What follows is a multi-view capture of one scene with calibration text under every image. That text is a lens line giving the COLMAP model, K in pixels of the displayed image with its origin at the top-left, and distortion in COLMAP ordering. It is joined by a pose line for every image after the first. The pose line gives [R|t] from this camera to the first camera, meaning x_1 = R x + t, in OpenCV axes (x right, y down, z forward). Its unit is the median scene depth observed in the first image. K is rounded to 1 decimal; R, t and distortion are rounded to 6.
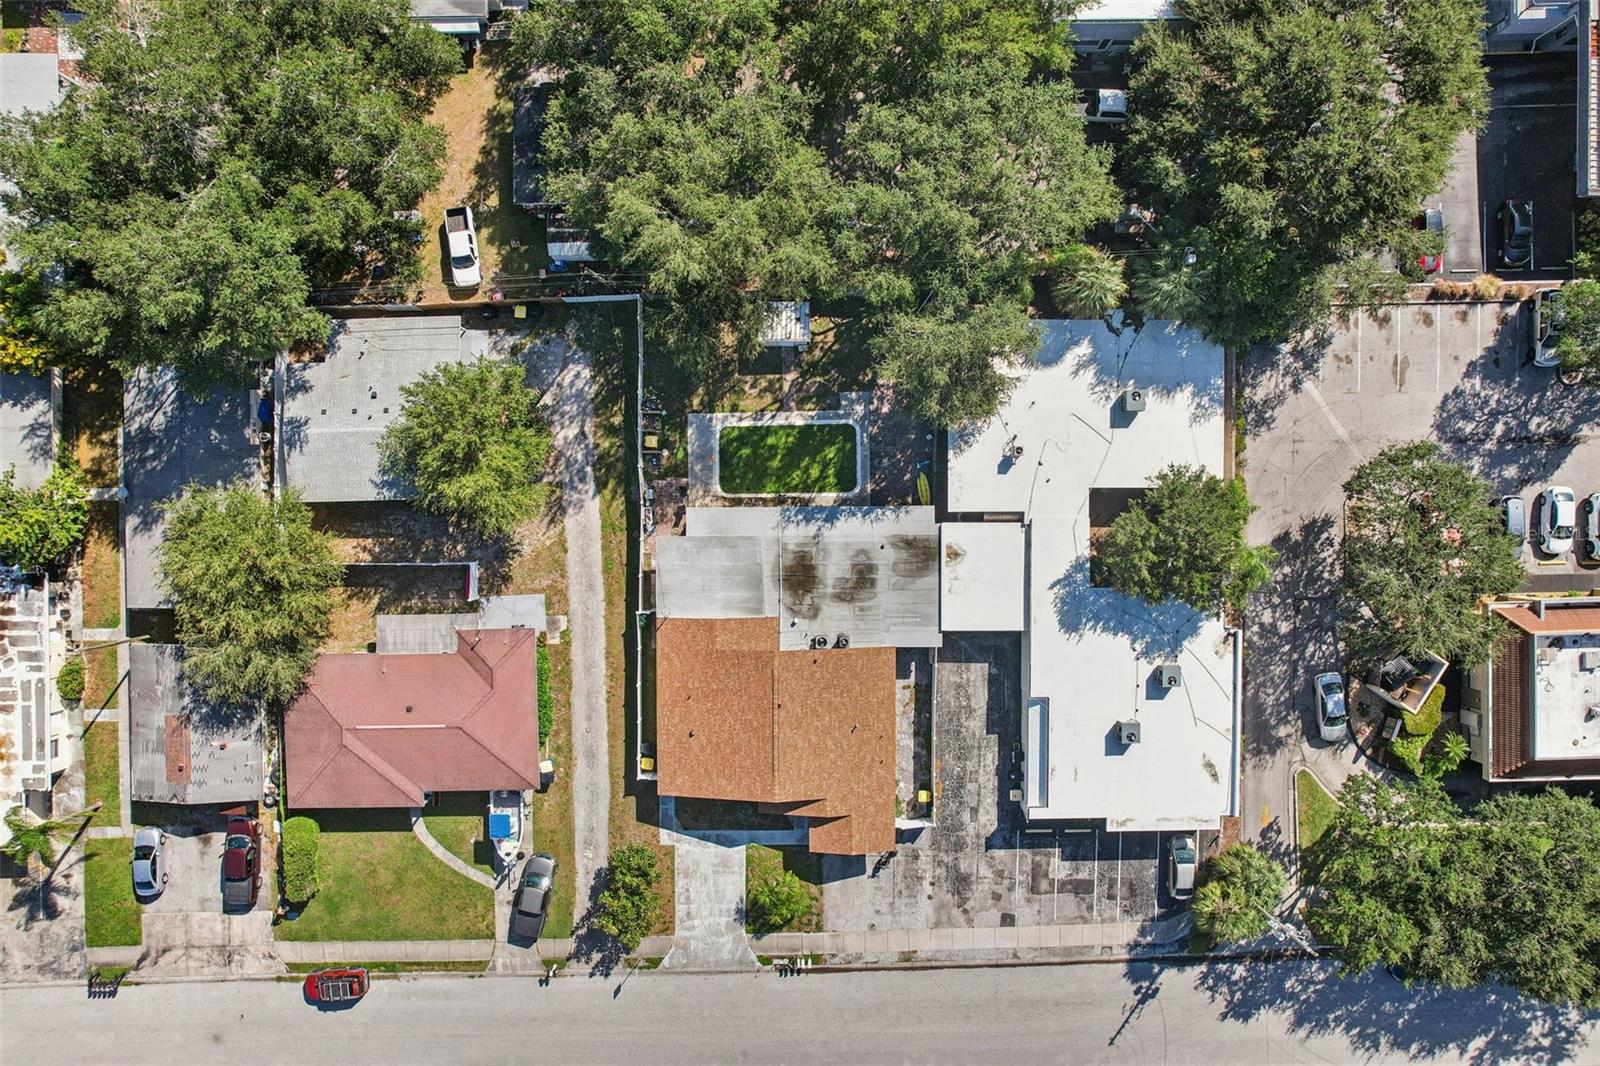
lens RADIAL K [[1037.3, 0, 814.4], [0, 1037.3, 610.9], [0, 0, 1]] dist [-0.072862, 0.065330]
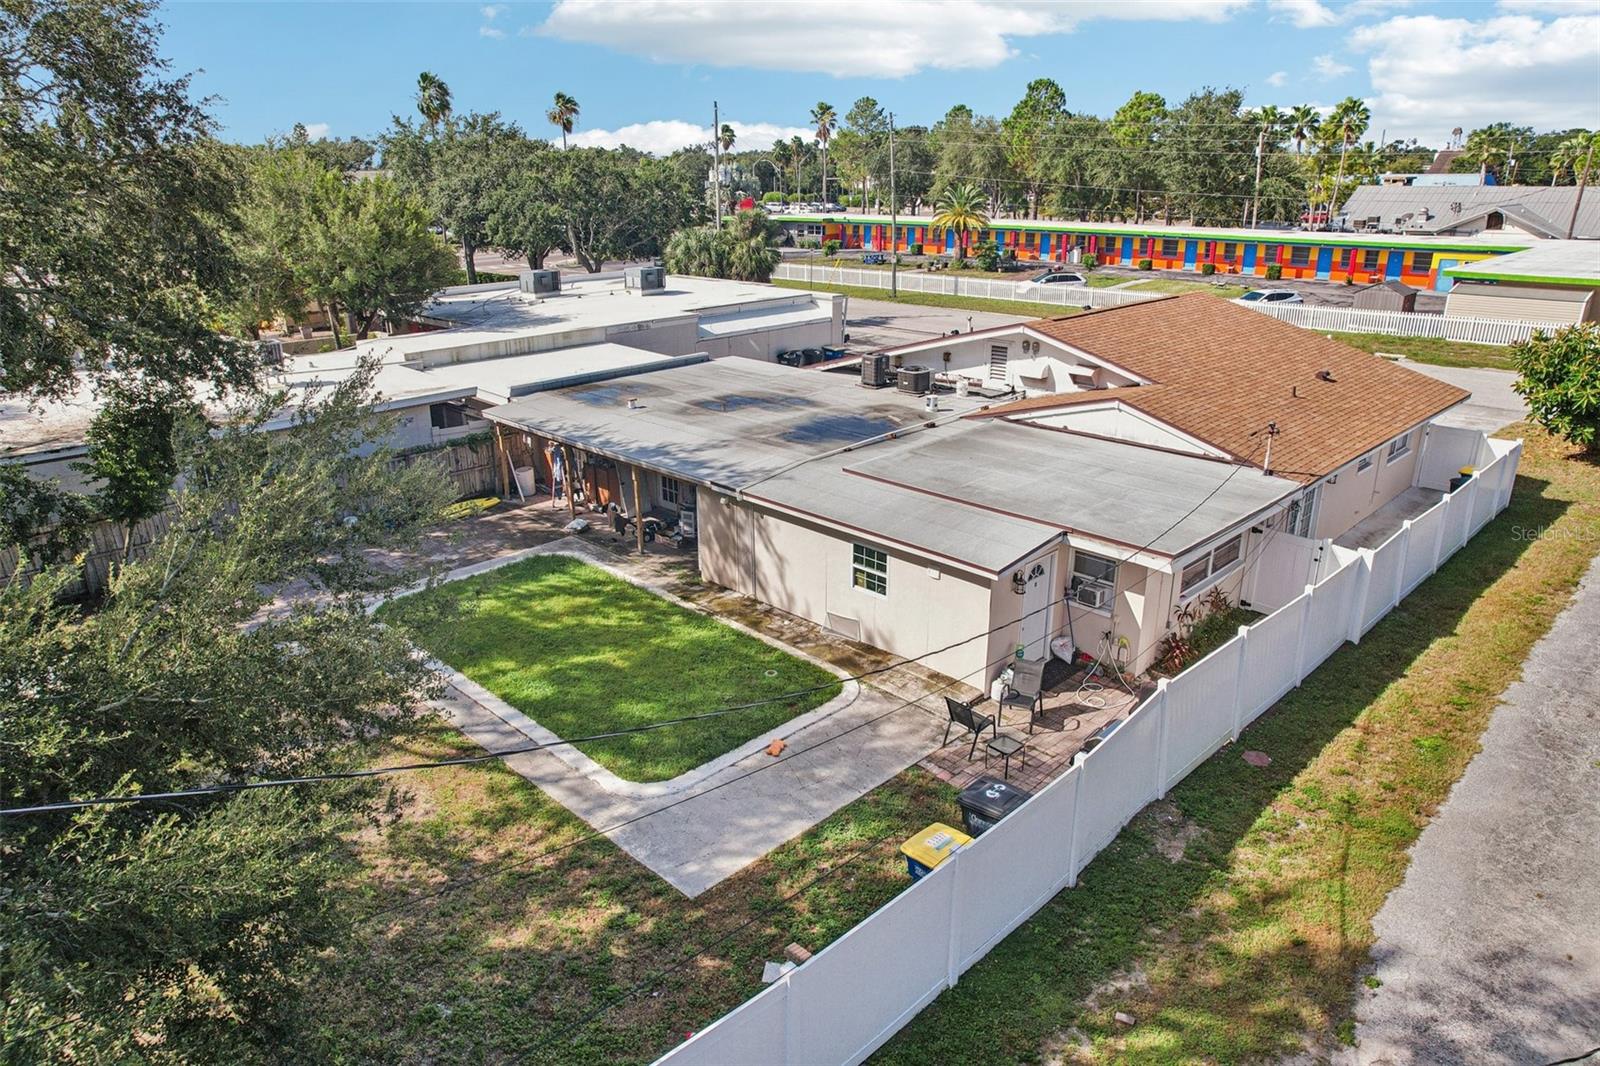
lens RADIAL K [[1037.3, 0, 796.1], [0, 1037.3, 559.2], [0, 0, 1]] dist [-0.072862, 0.065330]
pose [[-0.691223, -0.267699, 0.671228, -0.239798], [0.722387, -0.280594, 0.632000, -0.268717], [0.019156, 0.921740, 0.387335, 0.873581]]
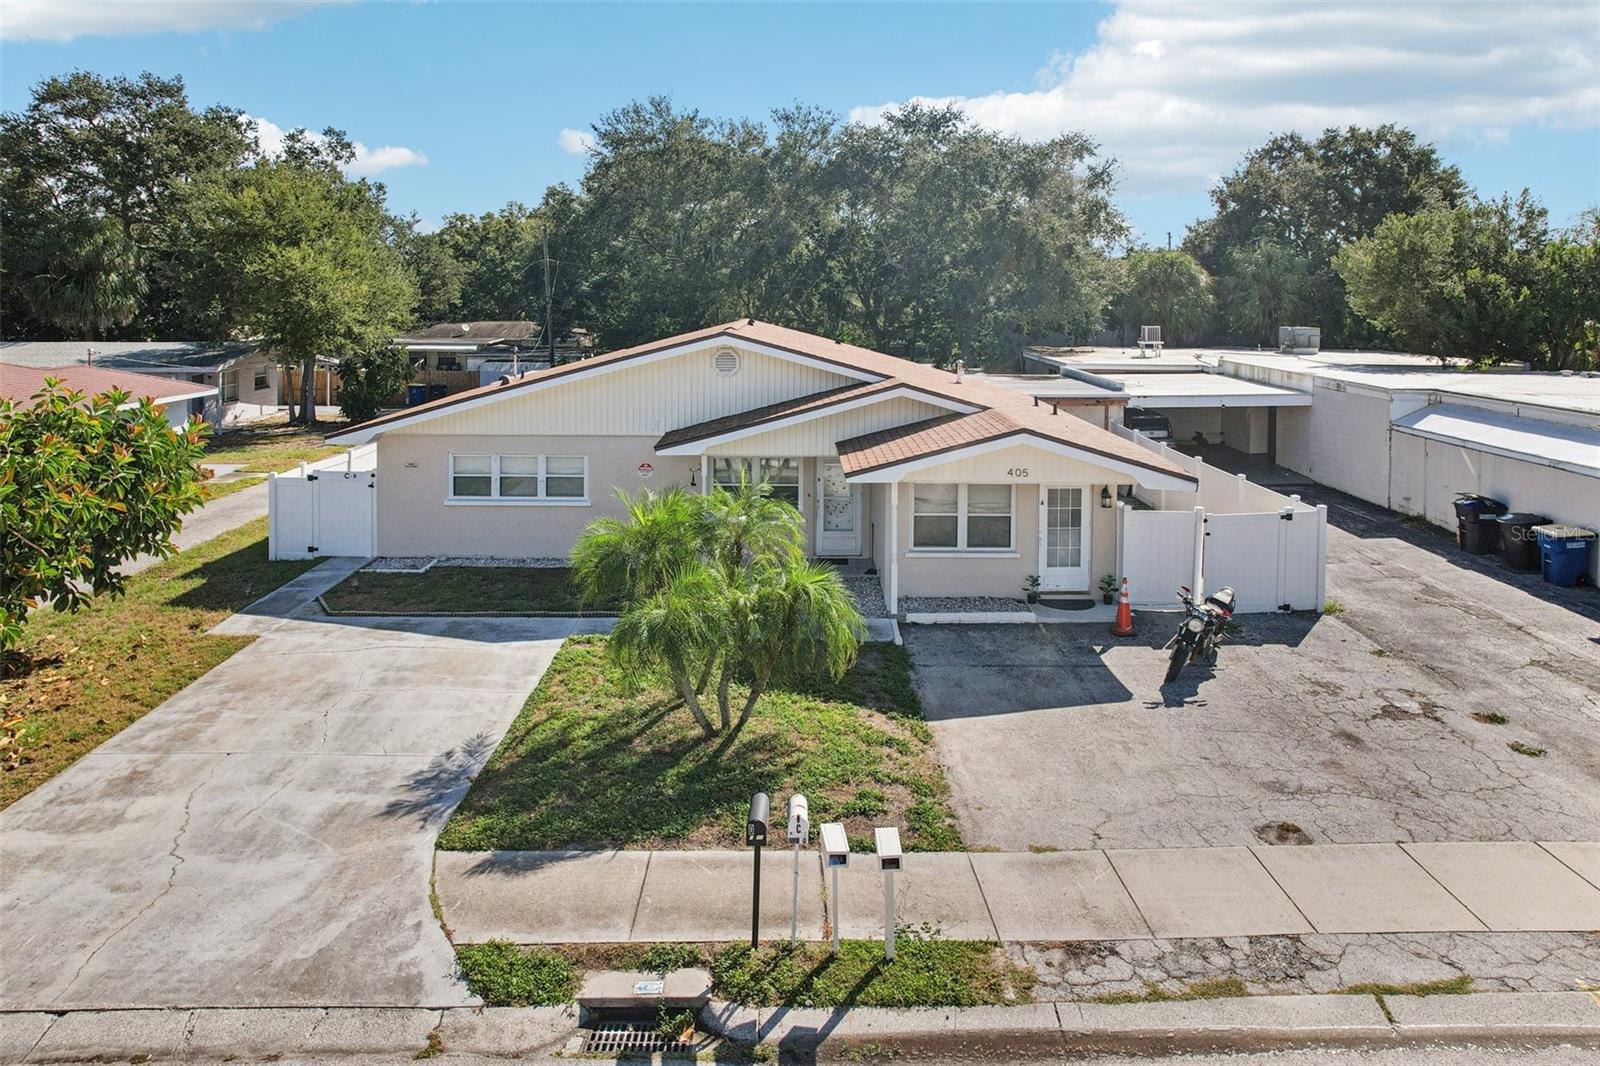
lens RADIAL K [[1081.5, 0, 808.2], [0, 1081.5, 379.1], [0, 0, 1]] dist [-0.040528, 0.008513]
pose [[0.999782, -0.019916, 0.006347, -0.013743], [0.007197, 0.042862, -0.999055, 0.468946], [0.019625, 0.998882, 0.042996, 0.943328]]
